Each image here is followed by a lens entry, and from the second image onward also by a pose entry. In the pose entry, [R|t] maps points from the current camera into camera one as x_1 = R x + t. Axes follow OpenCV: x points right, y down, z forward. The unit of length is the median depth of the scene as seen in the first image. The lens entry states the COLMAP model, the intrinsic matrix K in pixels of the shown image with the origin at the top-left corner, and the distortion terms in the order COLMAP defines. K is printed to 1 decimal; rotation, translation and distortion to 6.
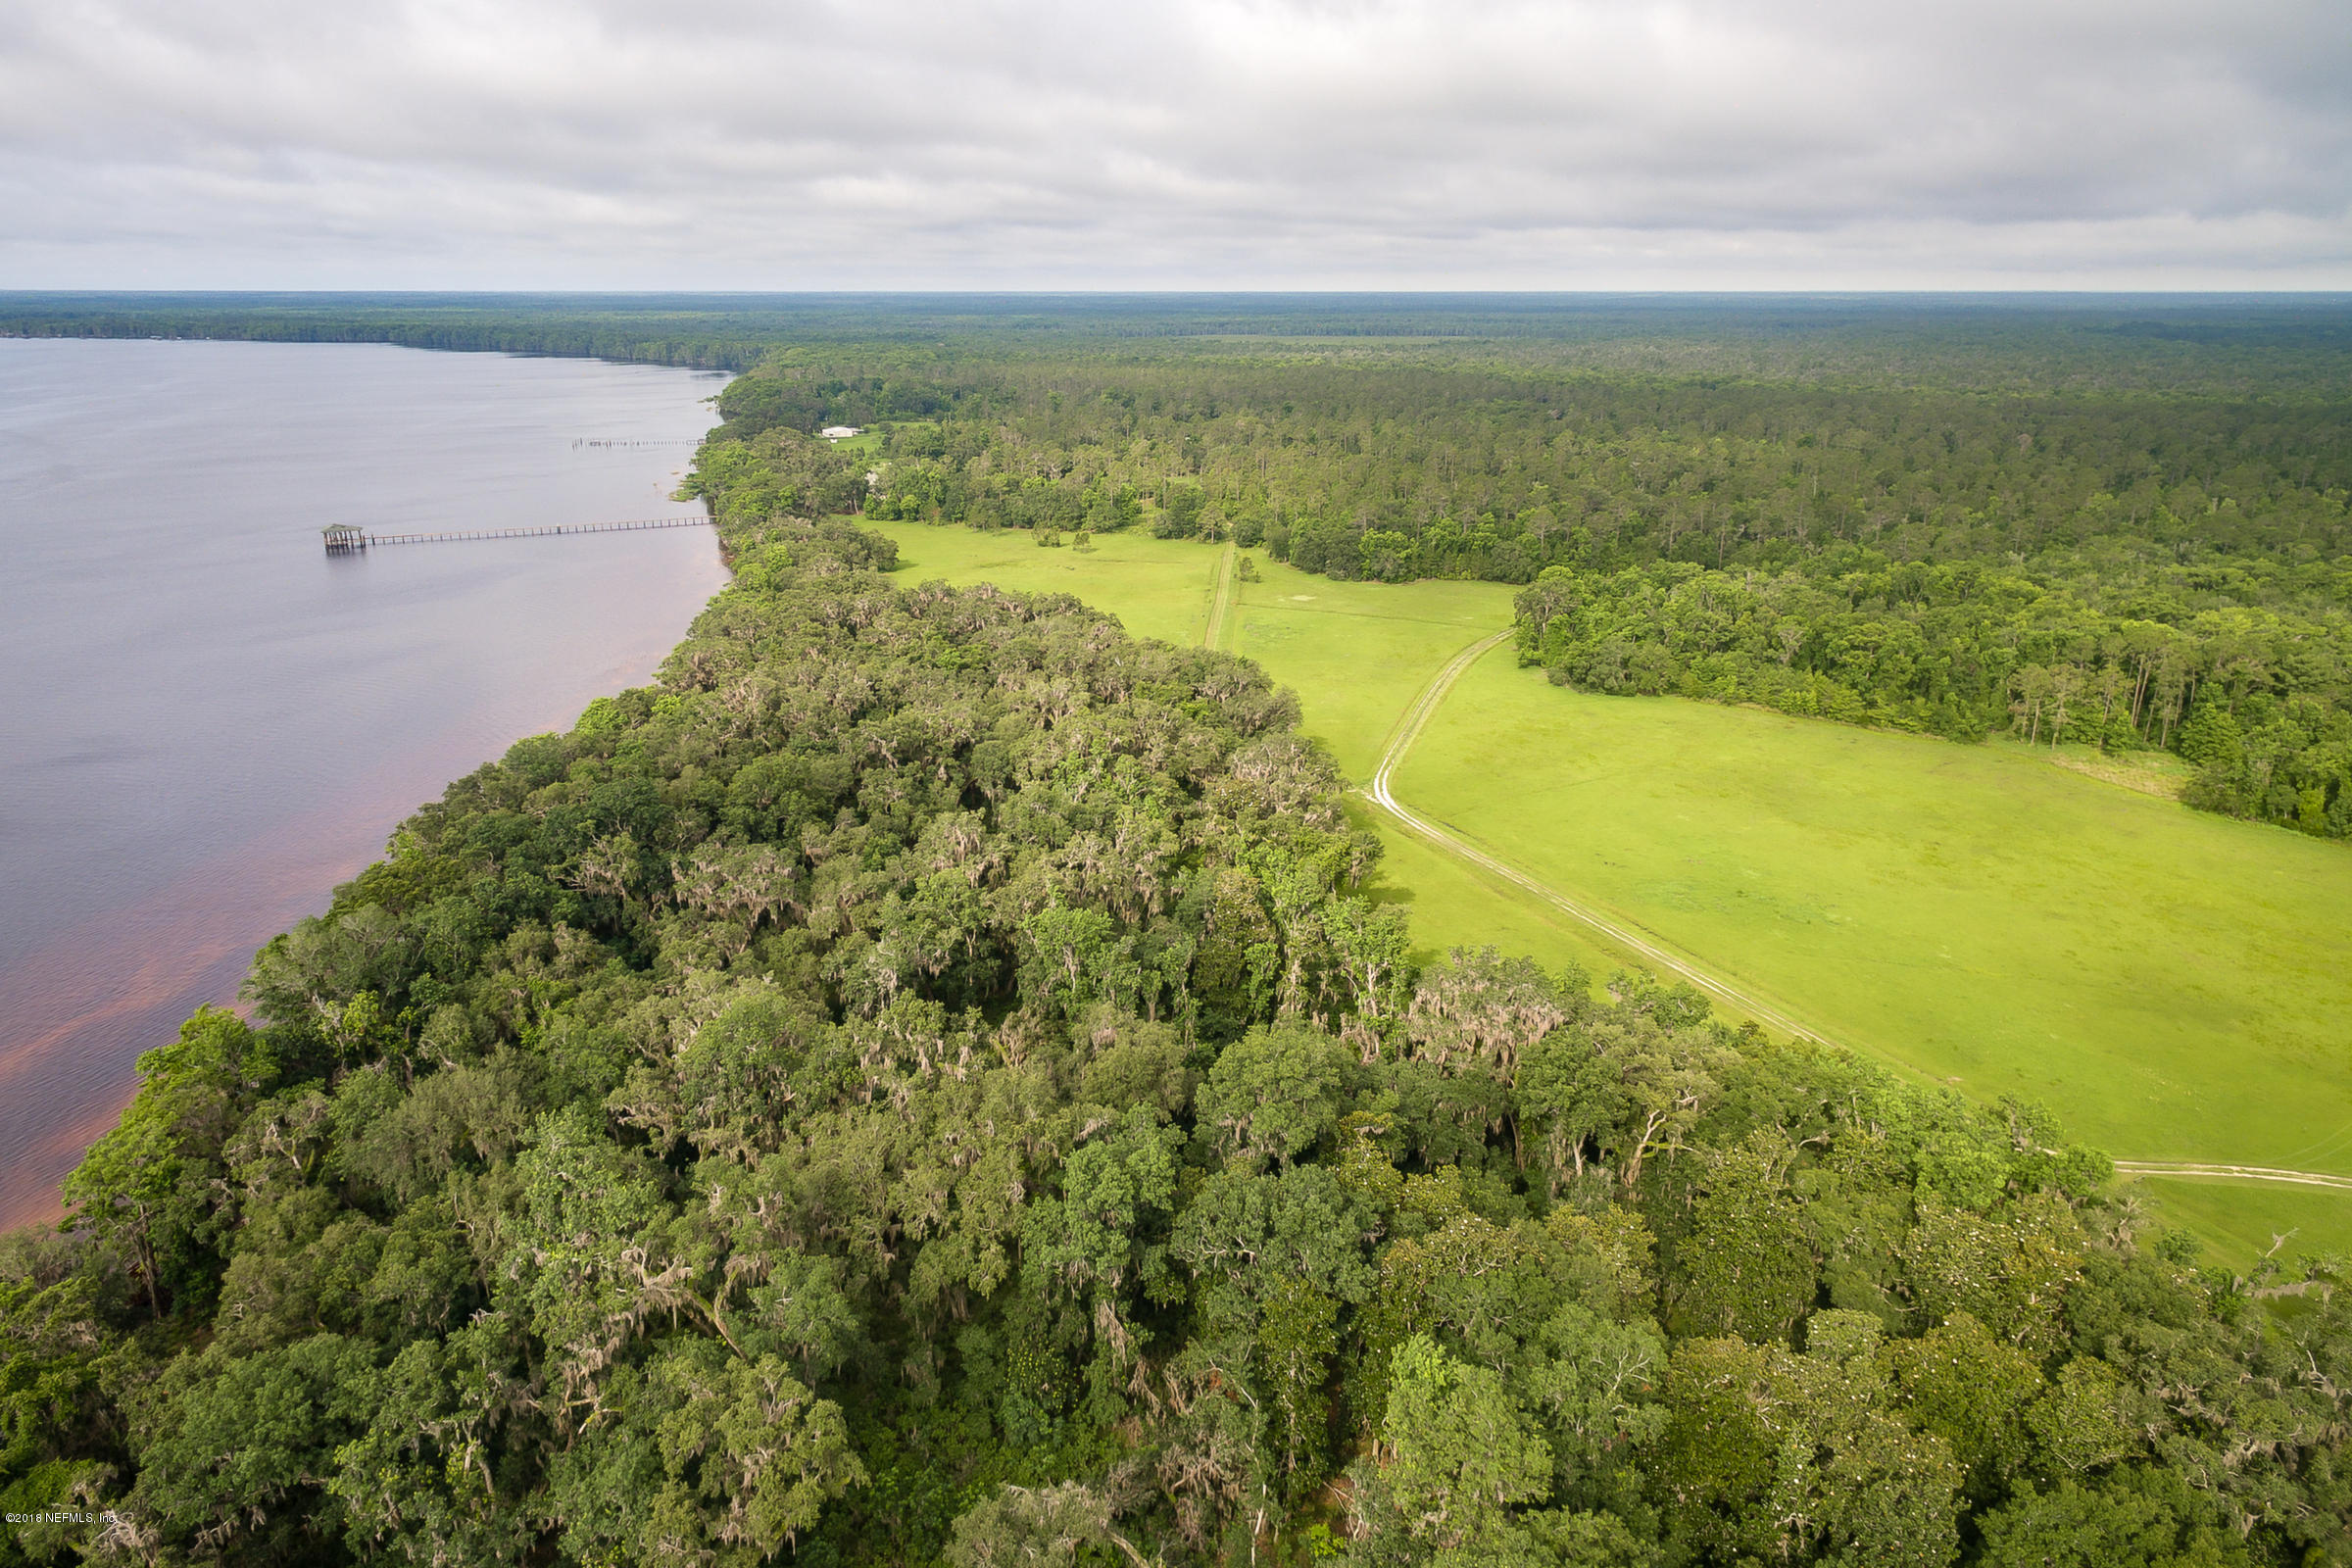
lens RADIAL K [[1286.6, 0, 1174.6], [0, 1286.6, 745.8], [0, 0, 1]] dist [0.009537, -0.002704]
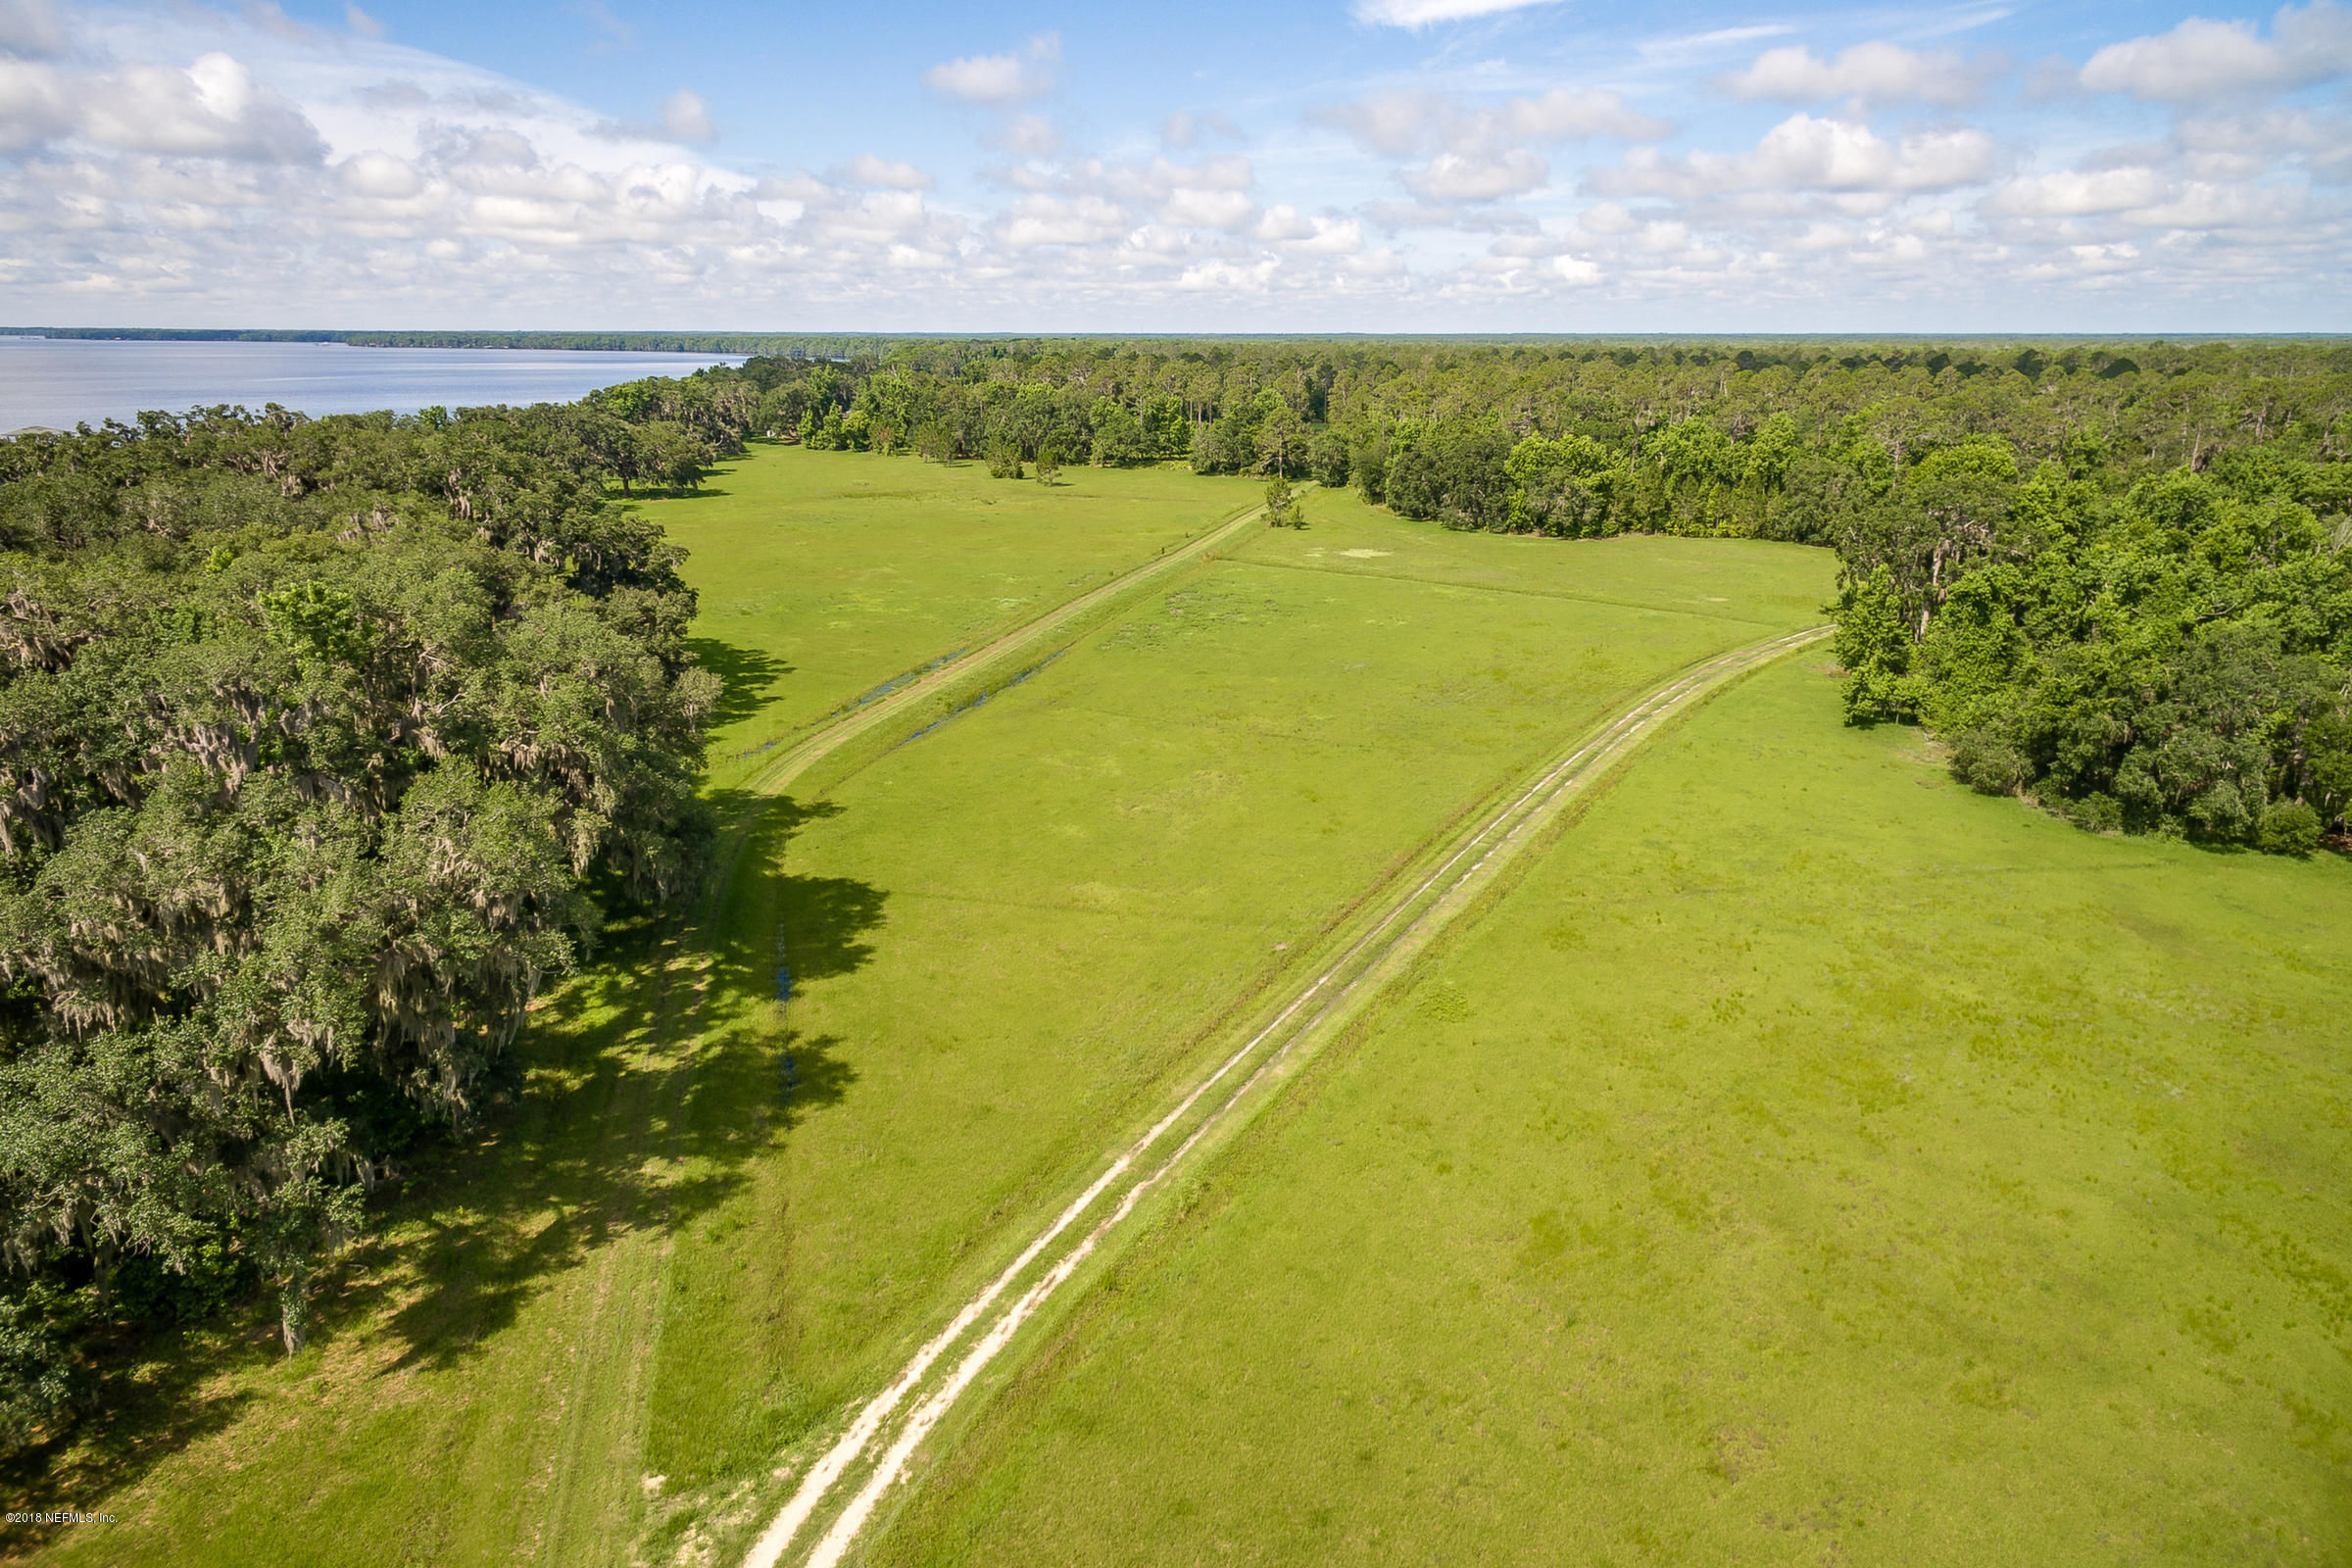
lens RADIAL K [[1286.6, 0, 1174.6], [0, 1286.6, 745.8], [0, 0, 1]] dist [0.009537, -0.002704]
pose [[0.978525, 0.057042, -0.198079, 0.141133], [-0.060066, 0.998151, -0.009287, -0.035715], [0.197183, 0.020985, 0.980142, 0.548386]]
